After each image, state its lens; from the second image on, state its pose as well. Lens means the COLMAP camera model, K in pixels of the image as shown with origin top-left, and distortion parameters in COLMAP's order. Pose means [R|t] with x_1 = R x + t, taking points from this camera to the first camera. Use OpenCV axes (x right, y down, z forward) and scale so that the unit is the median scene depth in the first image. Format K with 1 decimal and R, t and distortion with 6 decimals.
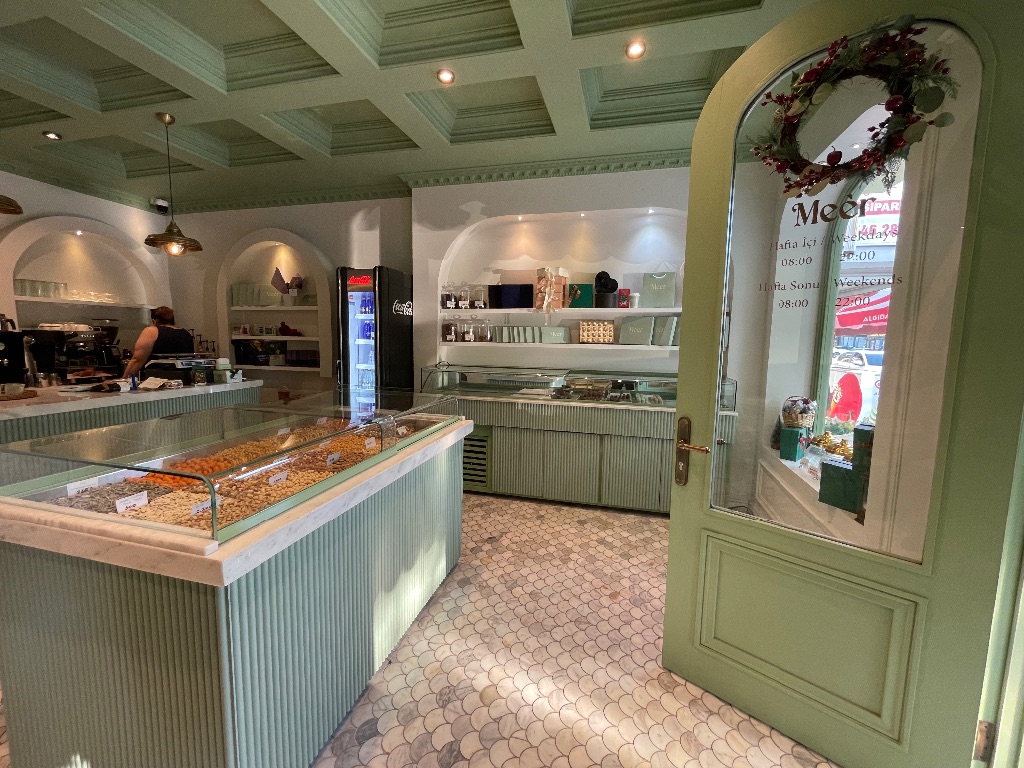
lens RADIAL K [[419.5, 0, 513.1], [0, 419.5, 378.3], [0, 0, 1]] dist [-0.008978, 0.000265]
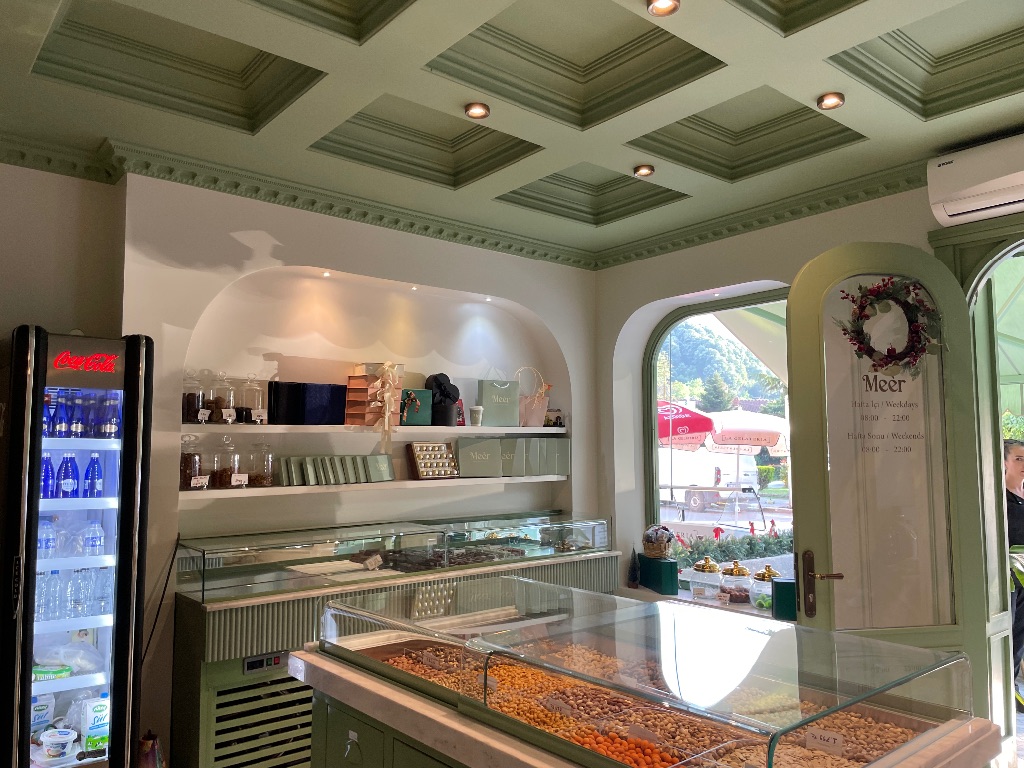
lens RADIAL K [[784.6, 0, 515.7], [0, 784.6, 381.3], [0, 0, 1]] dist [0.084597, -0.114326]
pose [[0.571643, 0.050022, 0.818977, -0.747374], [0.094406, 0.987501, -0.126211, -0.064859], [-0.815054, 0.149464, 0.559775, 0.171858]]
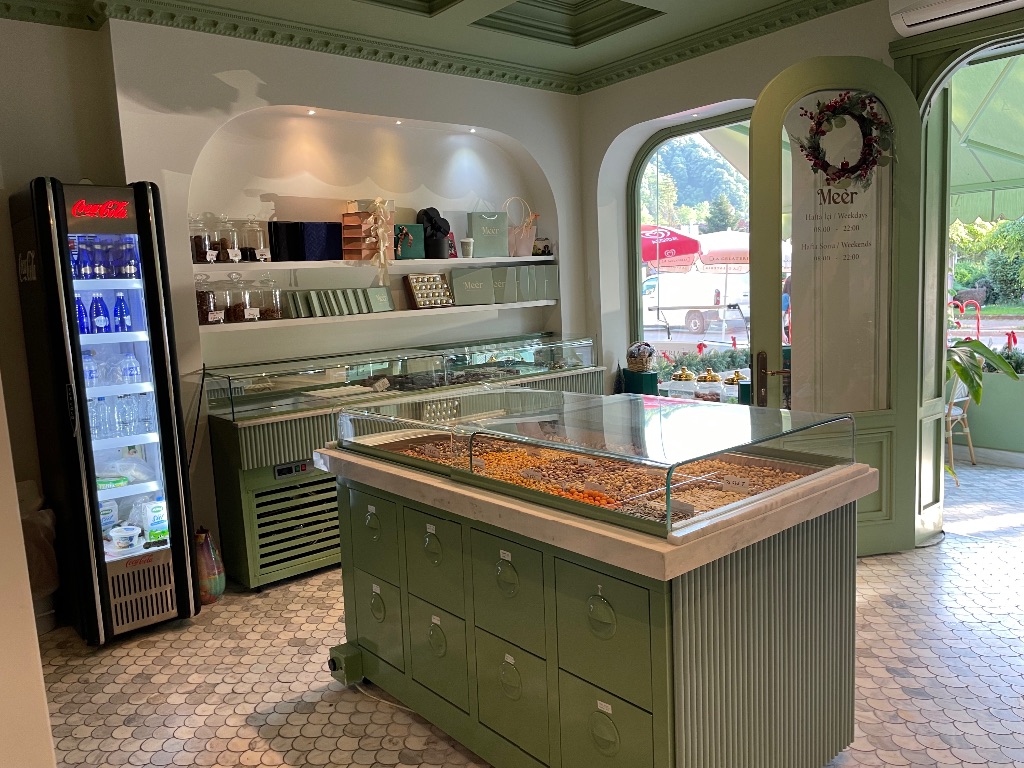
lens RADIAL K [[784.6, 0, 515.7], [0, 784.6, 381.3], [0, 0, 1]] dist [0.084597, -0.114326]
pose [[0.574796, -0.146398, 0.805094, -0.808069], [0.137998, 0.987117, 0.080974, -0.047534], [-0.806577, 0.064558, 0.587593, 0.101505]]
